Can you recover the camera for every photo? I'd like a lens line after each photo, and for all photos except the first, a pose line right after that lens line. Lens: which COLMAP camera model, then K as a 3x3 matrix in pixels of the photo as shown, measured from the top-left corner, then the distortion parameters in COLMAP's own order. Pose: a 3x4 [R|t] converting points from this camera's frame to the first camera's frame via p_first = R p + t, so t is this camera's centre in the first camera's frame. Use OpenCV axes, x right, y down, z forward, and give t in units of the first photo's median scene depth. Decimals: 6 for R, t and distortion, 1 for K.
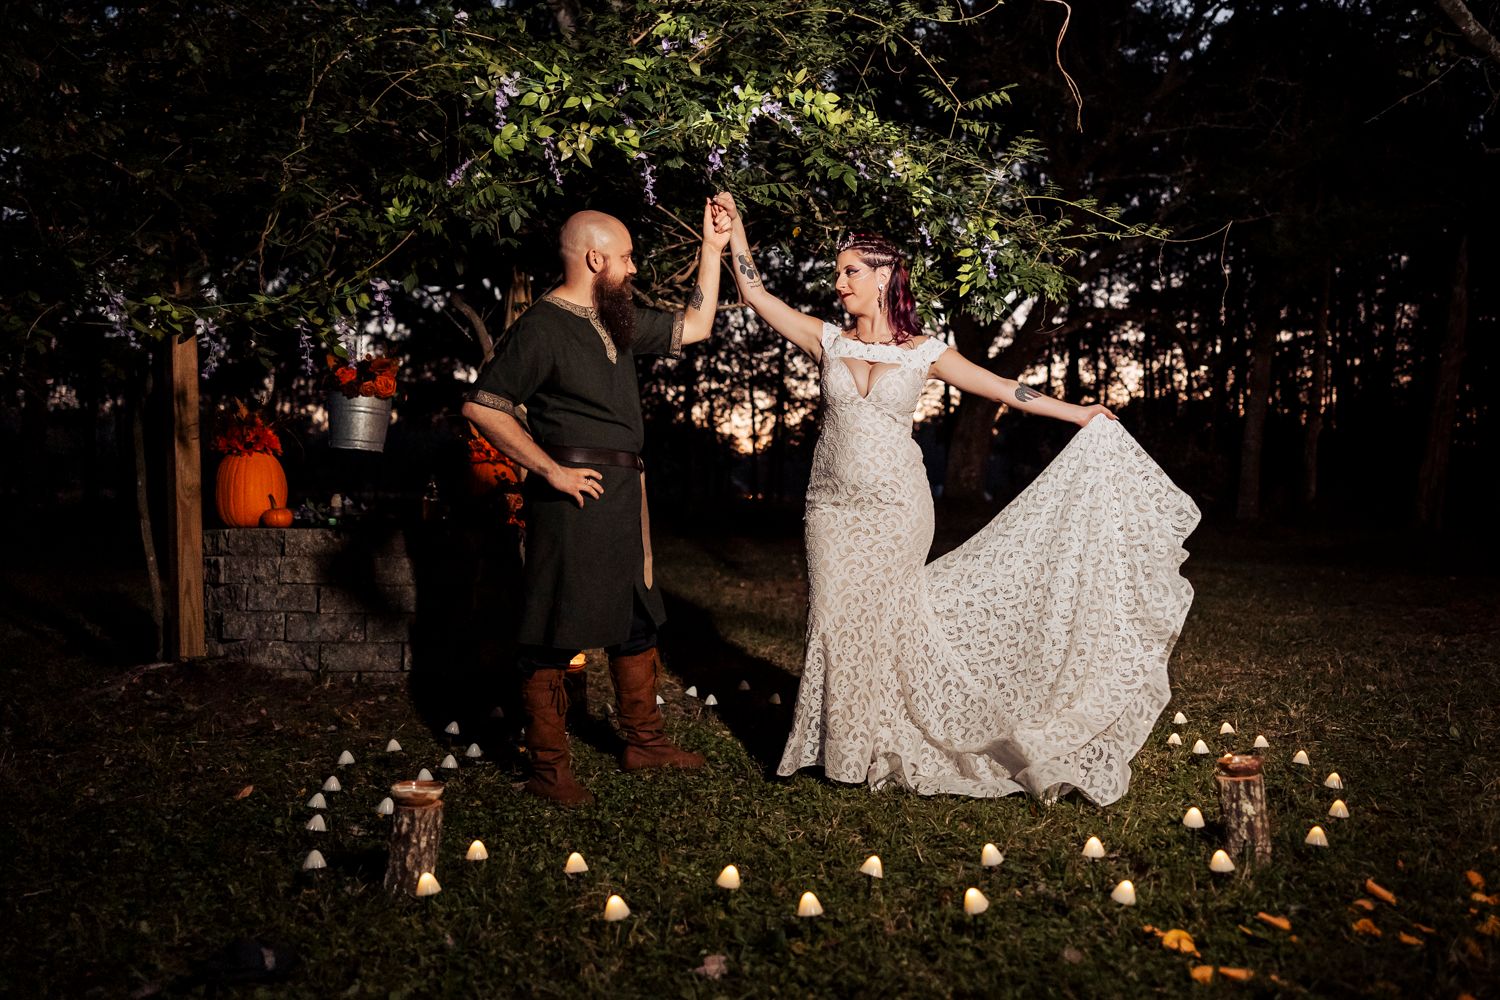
lens RADIAL K [[1268.0, 0, 777.1], [0, 1268.0, 493.2], [0, 0, 1]] dist [-0.007444, -0.014875]
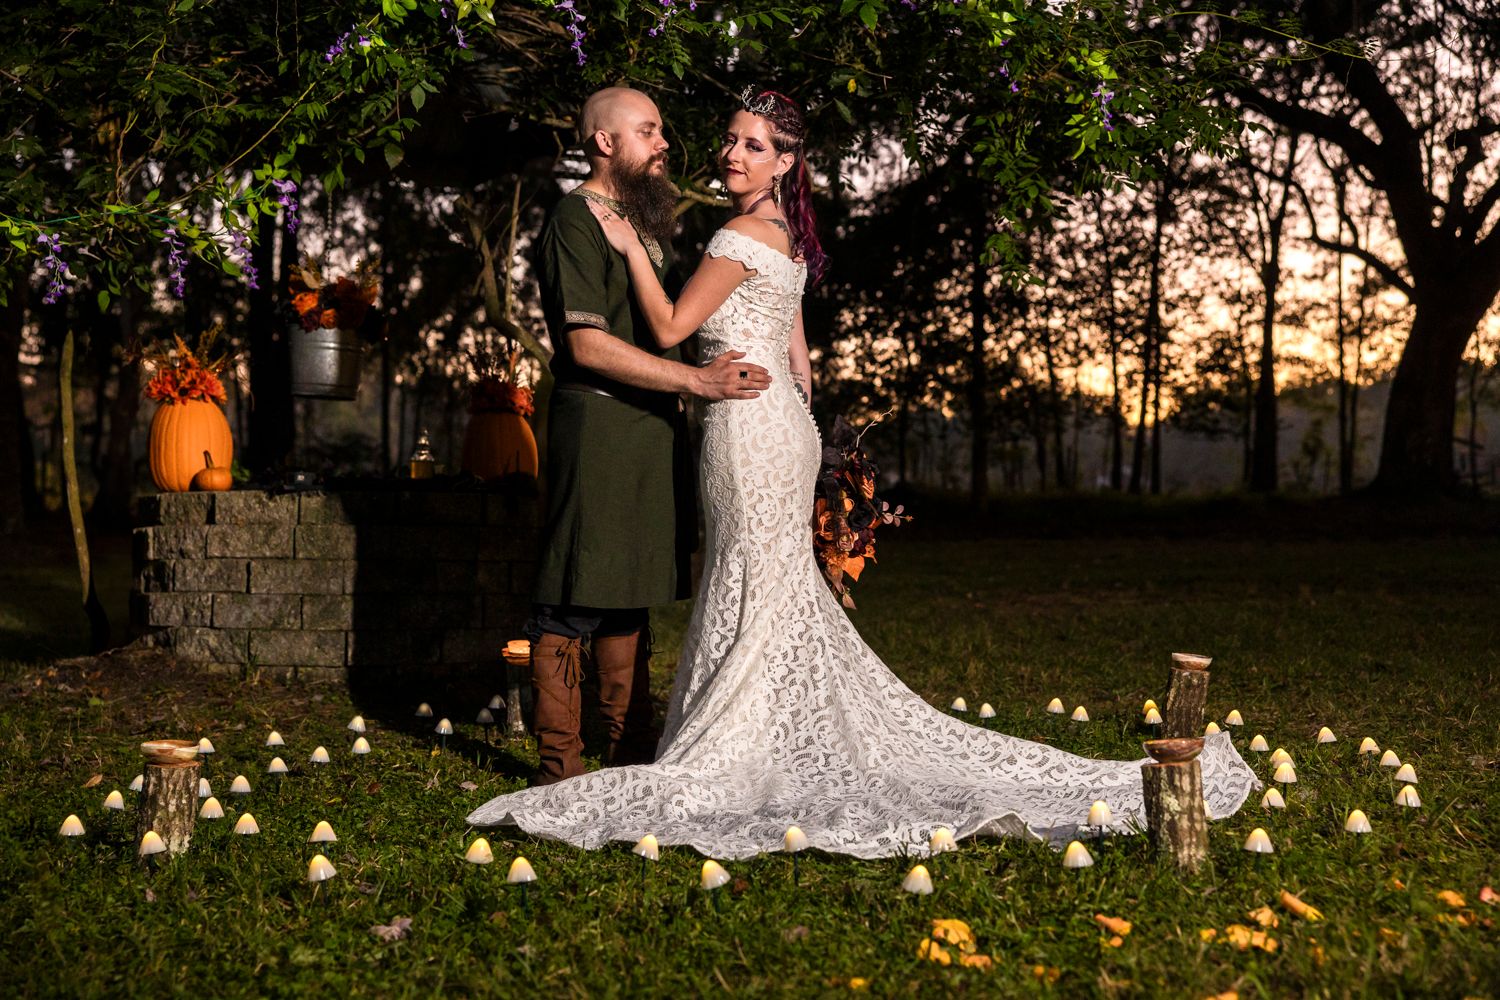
lens RADIAL K [[1945.3, 0, 756.1], [0, 1945.3, 477.9], [0, 0, 1]] dist [-0.002644, 0.000000]
pose [[0.966573, -0.017629, -0.255784, 0.279879], [0.015309, 0.999822, -0.011056, 0.040099], [0.255933, 0.006771, 0.966671, -0.128050]]
